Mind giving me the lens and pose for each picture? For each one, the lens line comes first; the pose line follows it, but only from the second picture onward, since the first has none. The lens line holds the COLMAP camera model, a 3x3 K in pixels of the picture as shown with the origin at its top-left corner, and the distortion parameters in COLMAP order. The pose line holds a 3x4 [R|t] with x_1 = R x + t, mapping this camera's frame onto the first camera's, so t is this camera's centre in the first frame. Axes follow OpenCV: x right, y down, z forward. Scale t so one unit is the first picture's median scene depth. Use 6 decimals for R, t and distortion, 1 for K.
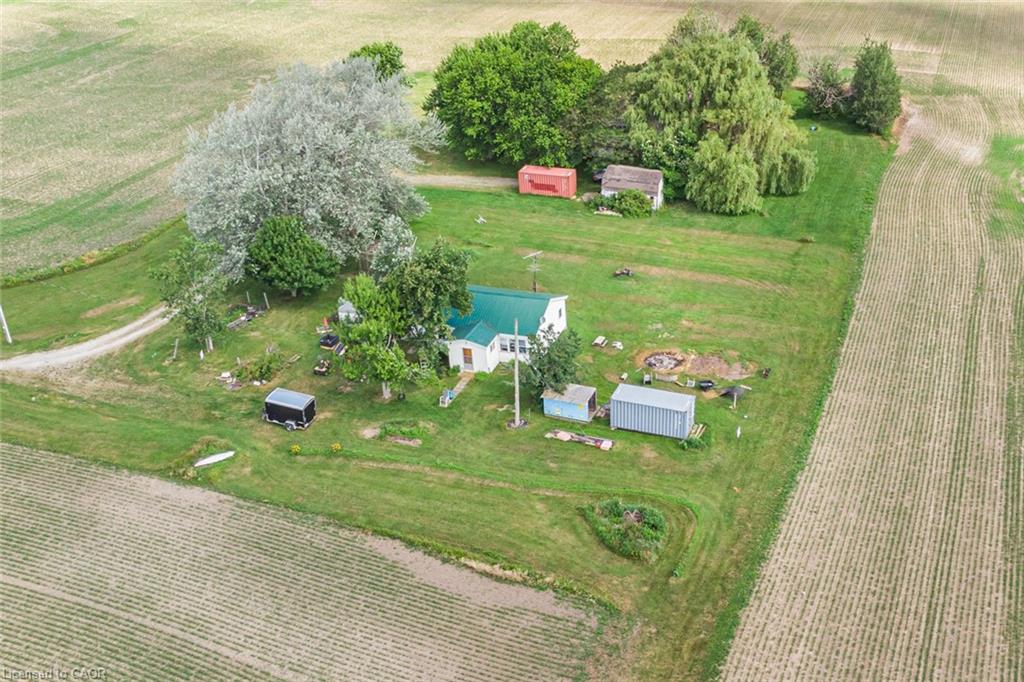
lens RADIAL K [[1105.2, 0, 512.0], [0, 1105.2, 341.0], [0, 0, 1]] dist [0.047781, 0.060274]
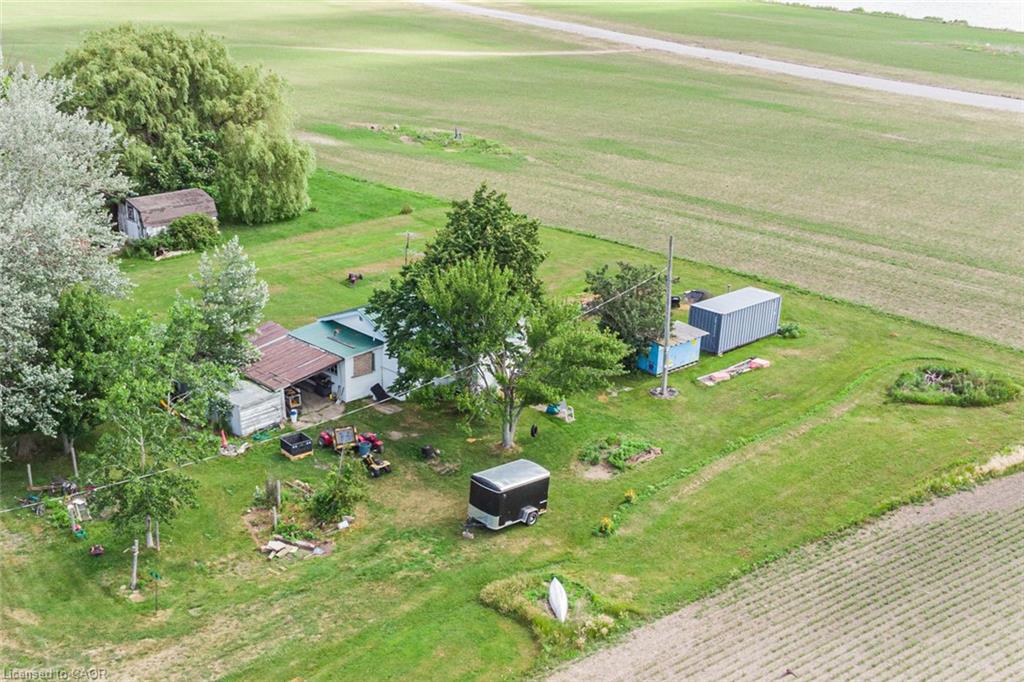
lens RADIAL K [[1188.3, 0, 512.0], [0, 1188.3, 341.0], [0, 0, 1]] dist [0.072879, -0.065190]
pose [[0.529549, -0.311434, 0.789041, -0.672462], [0.407690, 0.909135, 0.085222, -0.065326], [-0.743886, 0.276555, 0.608400, 0.604335]]
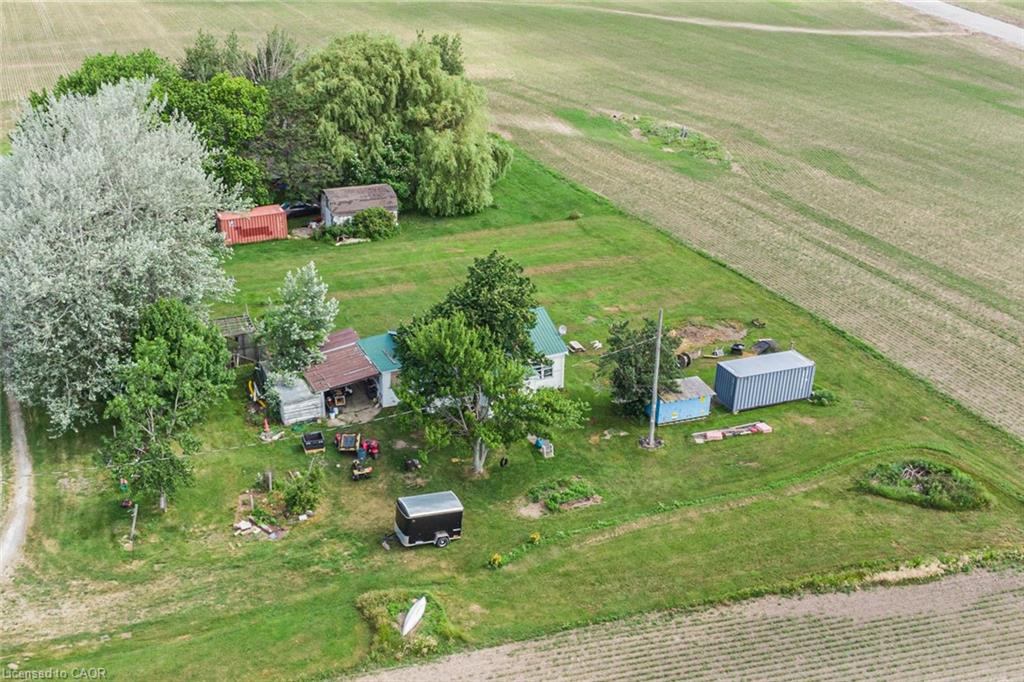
lens RADIAL K [[1146.9, 0, 480.2], [0, 1146.9, 342.6], [0, 0, 1]] dist [0.115089, -0.251914]
pose [[0.786436, -0.260510, 0.560047, -0.560443], [0.295016, 0.955022, 0.029965, -0.060240], [-0.542664, 0.141657, 0.827919, 0.349210]]
